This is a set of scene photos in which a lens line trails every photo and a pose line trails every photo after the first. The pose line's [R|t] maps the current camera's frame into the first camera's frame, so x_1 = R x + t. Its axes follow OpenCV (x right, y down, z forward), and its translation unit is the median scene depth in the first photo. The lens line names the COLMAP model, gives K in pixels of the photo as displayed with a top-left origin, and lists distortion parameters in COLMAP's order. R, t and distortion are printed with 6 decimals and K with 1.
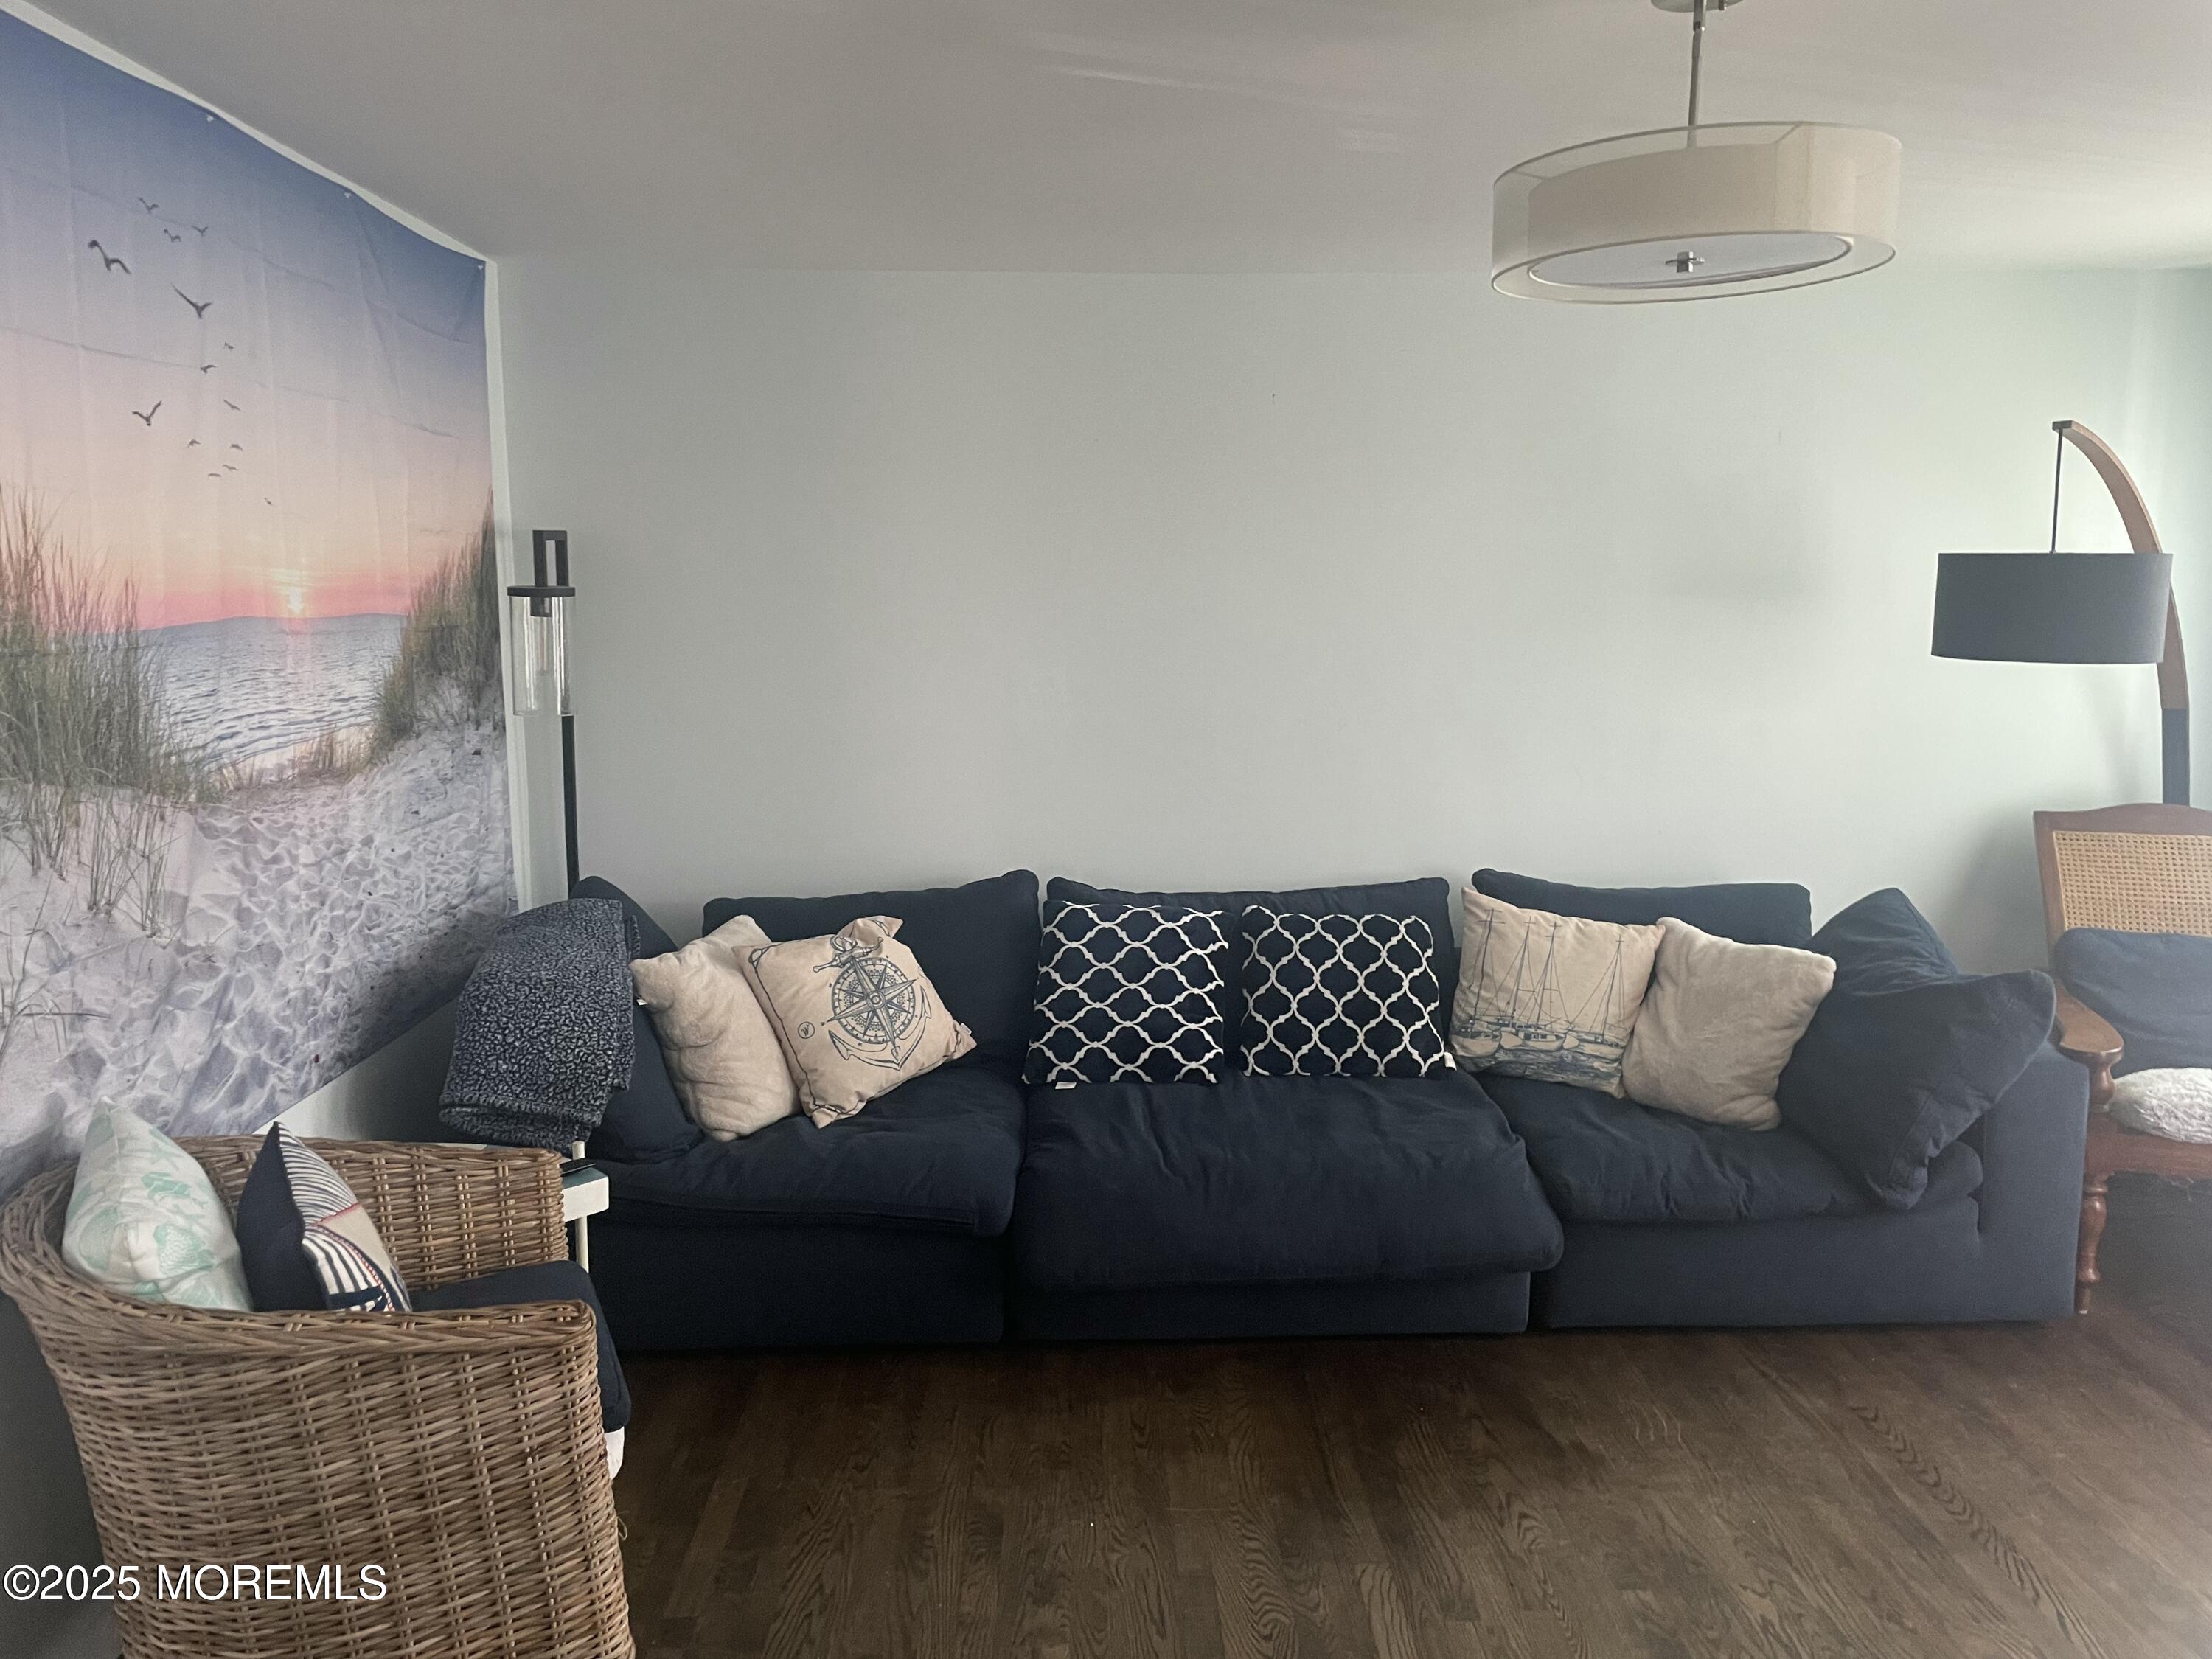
lens RADIAL K [[1660.0, 0, 1112.8], [0, 1660.0, 835.9], [0, 0, 1]] dist [0.047407, -0.058762]
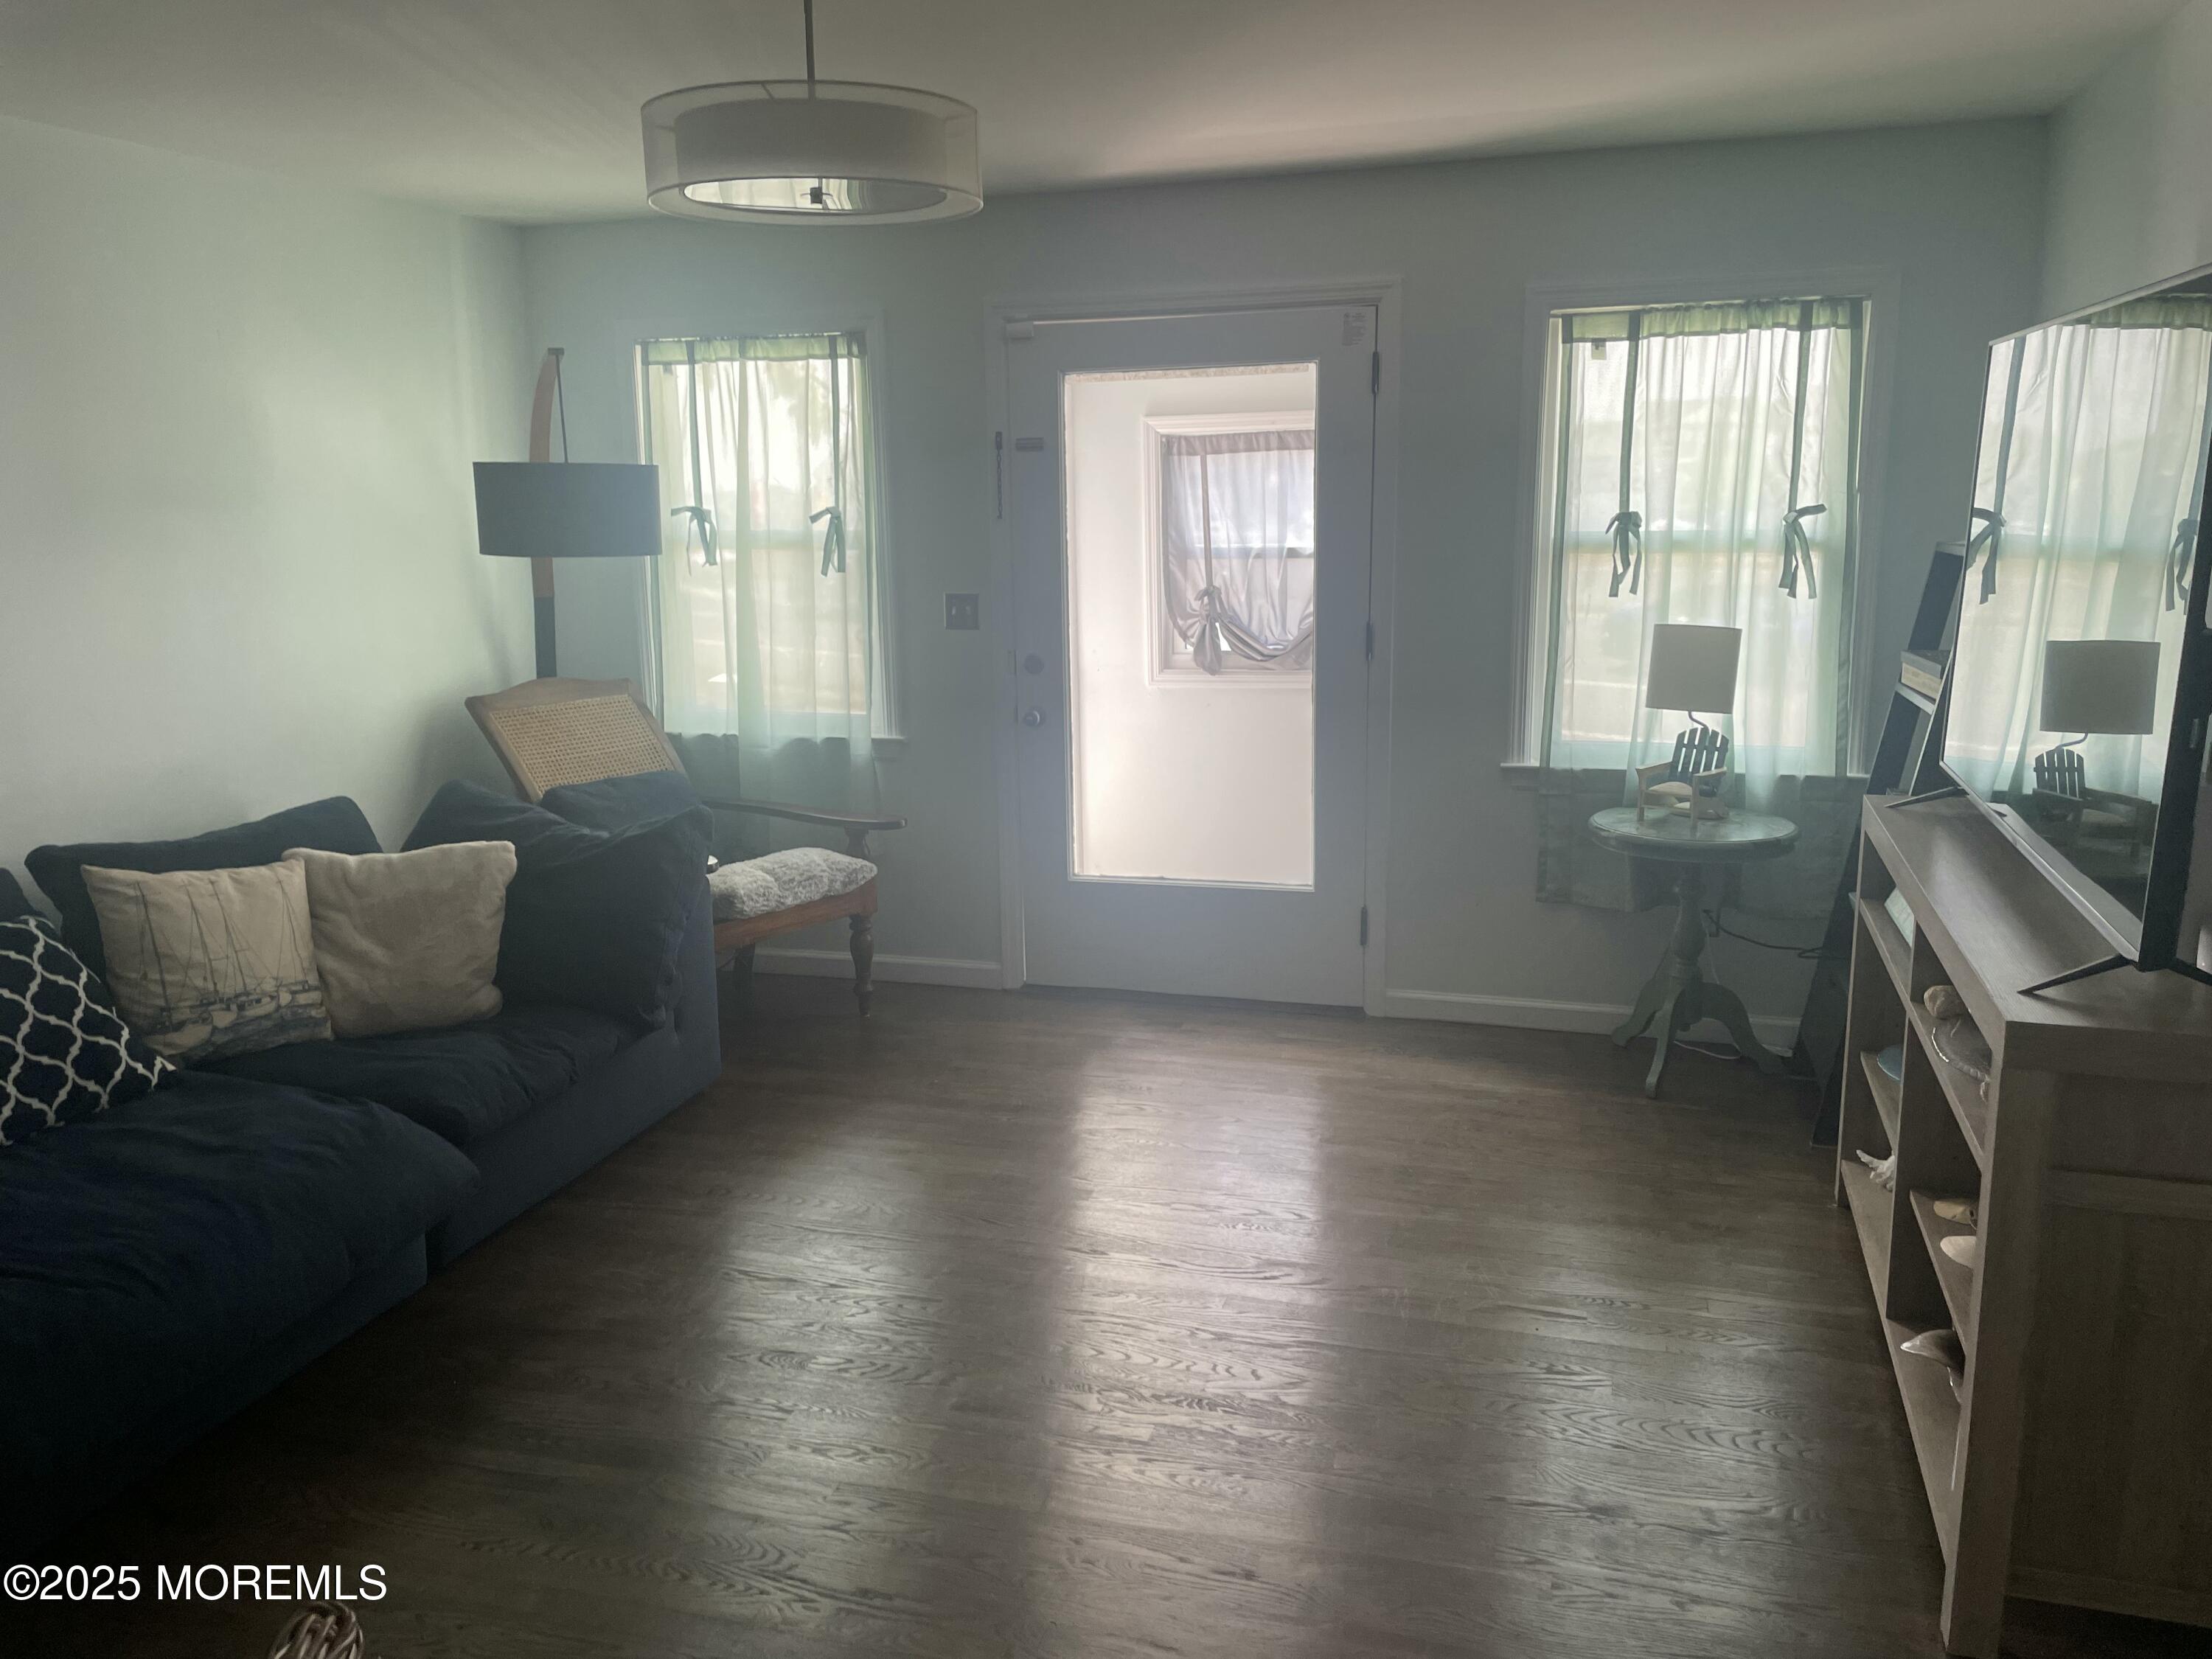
lens RADIAL K [[1660.0, 0, 1113.4], [0, 1660.0, 821.5], [0, 0, 1]] dist [0.047407, -0.058762]
pose [[0.311894, -0.192649, 0.930381, -0.415603], [0.158587, 0.976046, 0.148941, -0.034795], [-0.936788, 0.101092, 0.334975, 0.258609]]
